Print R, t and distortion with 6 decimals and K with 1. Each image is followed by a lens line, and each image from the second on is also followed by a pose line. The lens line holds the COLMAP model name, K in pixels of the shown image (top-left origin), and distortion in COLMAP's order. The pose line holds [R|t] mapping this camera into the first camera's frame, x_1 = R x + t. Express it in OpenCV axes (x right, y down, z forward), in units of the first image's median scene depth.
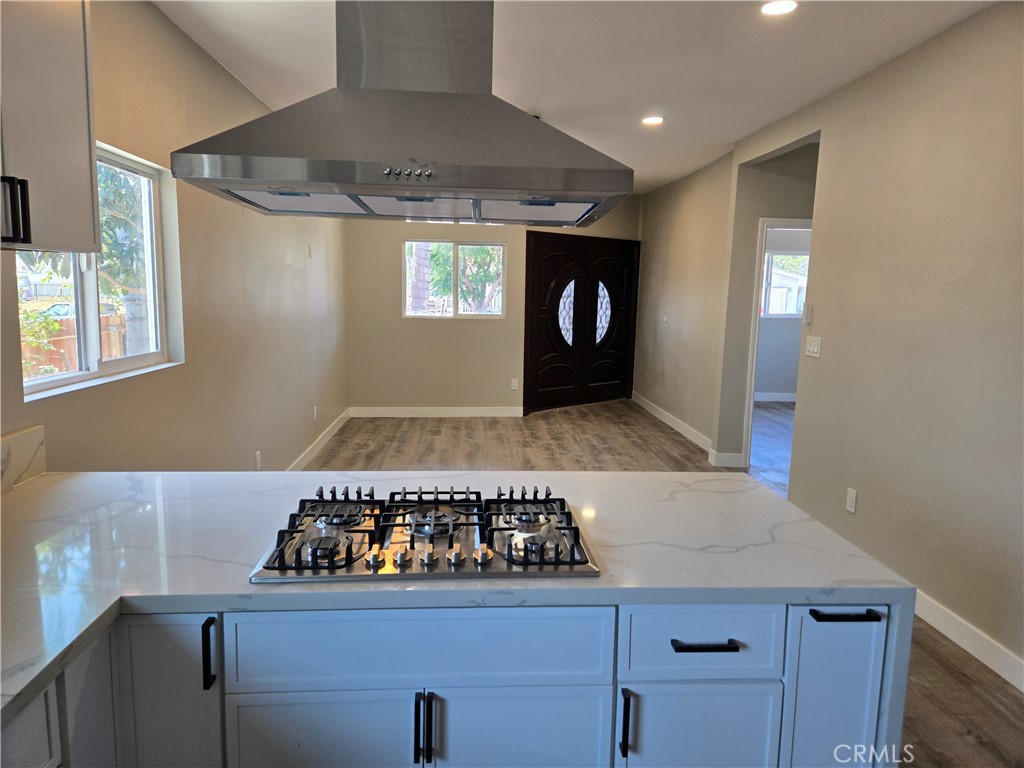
lens RADIAL K [[687.4, 0, 506.6], [0, 687.4, 381.4], [0, 0, 1]] dist [0.054623, -0.005886]
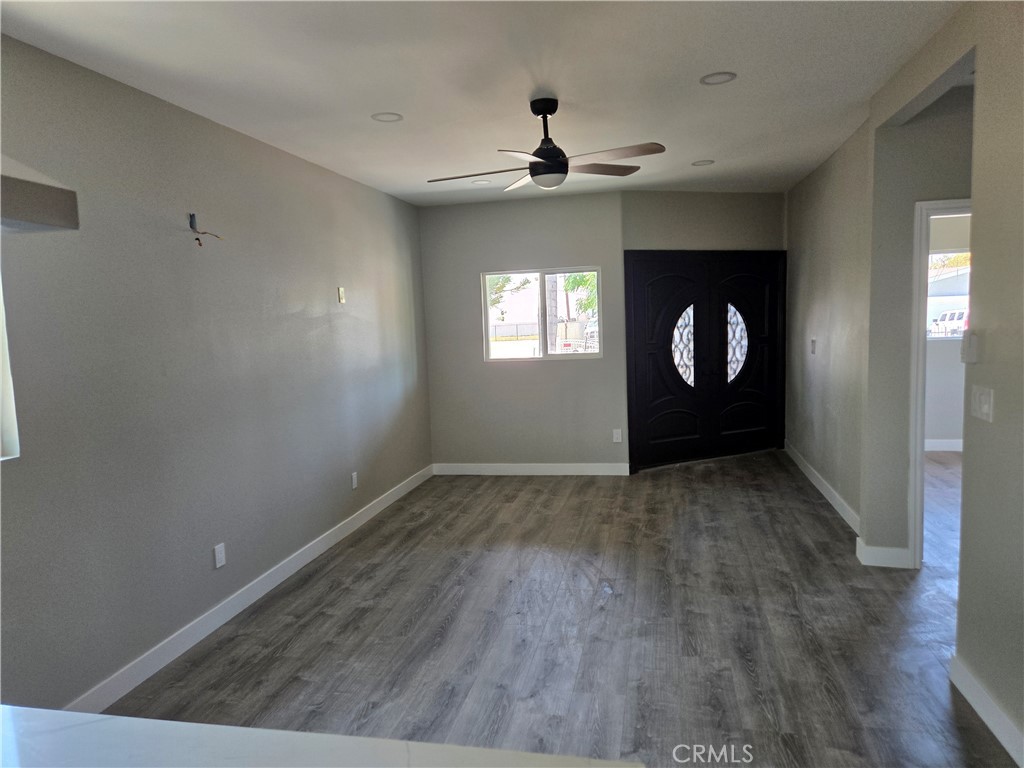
lens RADIAL K [[687.4, 0, 517.4], [0, 687.4, 386.9], [0, 0, 1]] dist [0.054623, -0.005886]
pose [[0.960978, -0.027845, -0.275220, 0.121557], [0.019455, 0.999260, -0.033169, -0.028666], [0.275940, 0.026521, 0.960809, 0.167927]]
